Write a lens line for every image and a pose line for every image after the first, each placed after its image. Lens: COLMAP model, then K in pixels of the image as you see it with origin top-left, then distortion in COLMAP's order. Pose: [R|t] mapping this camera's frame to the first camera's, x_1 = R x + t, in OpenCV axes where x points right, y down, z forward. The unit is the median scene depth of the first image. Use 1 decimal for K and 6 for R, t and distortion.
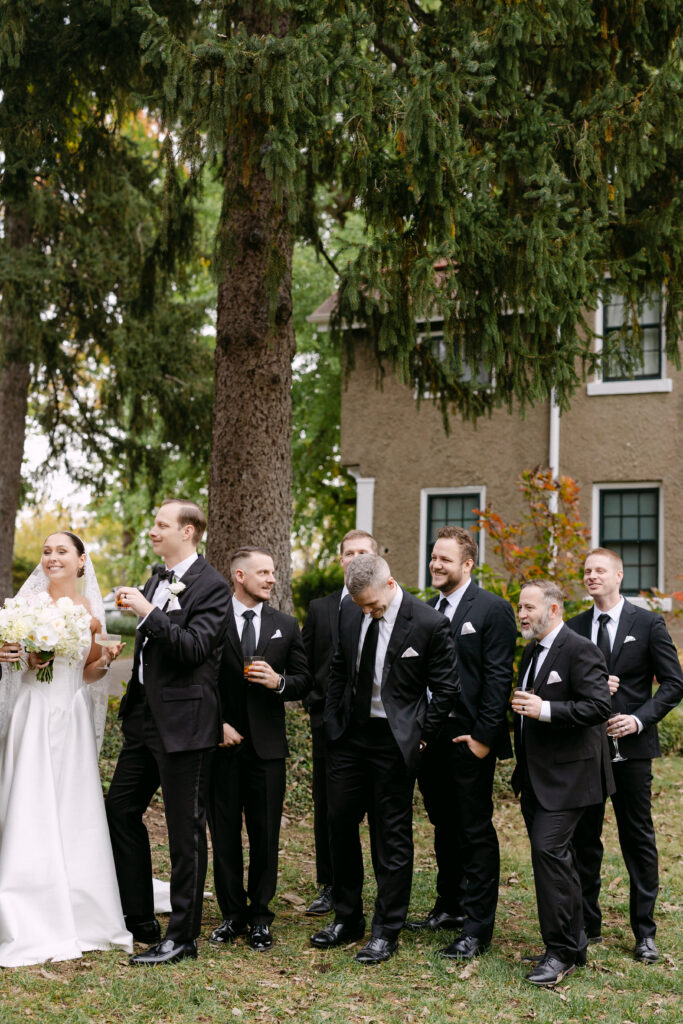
lens RADIAL K [[1429.4, 0, 341.5], [0, 1429.4, 512.0], [0, 0, 1]] dist [0.012051, 0.028570]
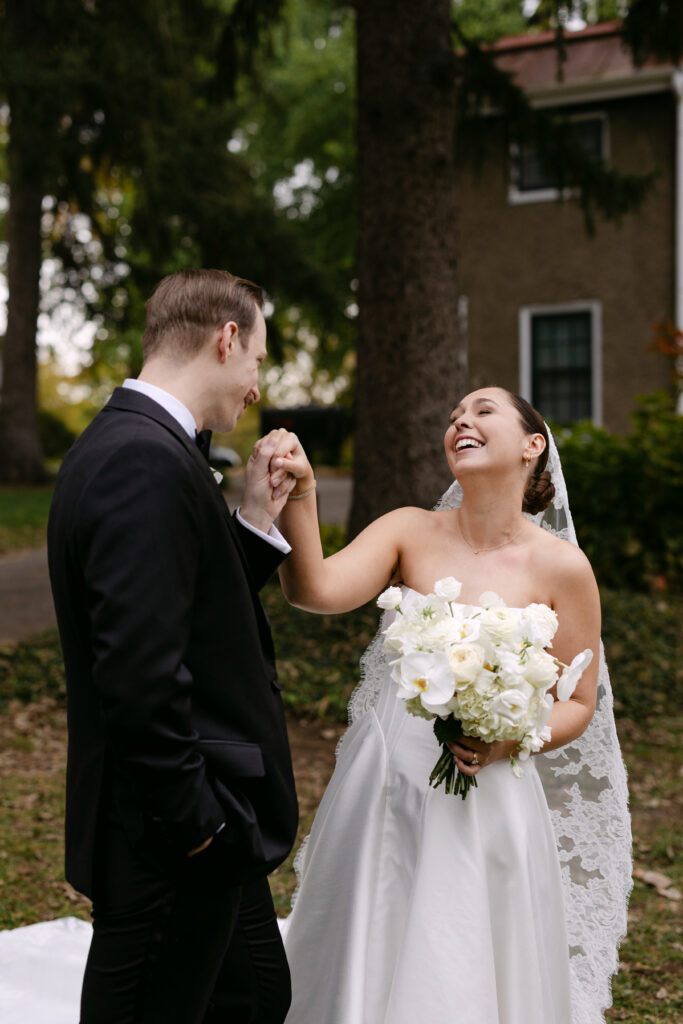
lens RADIAL K [[1429.4, 0, 341.5], [0, 1429.4, 512.0], [0, 0, 1]] dist [0.012051, 0.028570]
pose [[0.998908, -0.043140, 0.017938, -0.122185], [0.040808, 0.992571, 0.114621, 0.004641], [-0.022750, -0.113764, 0.993247, 0.208258]]
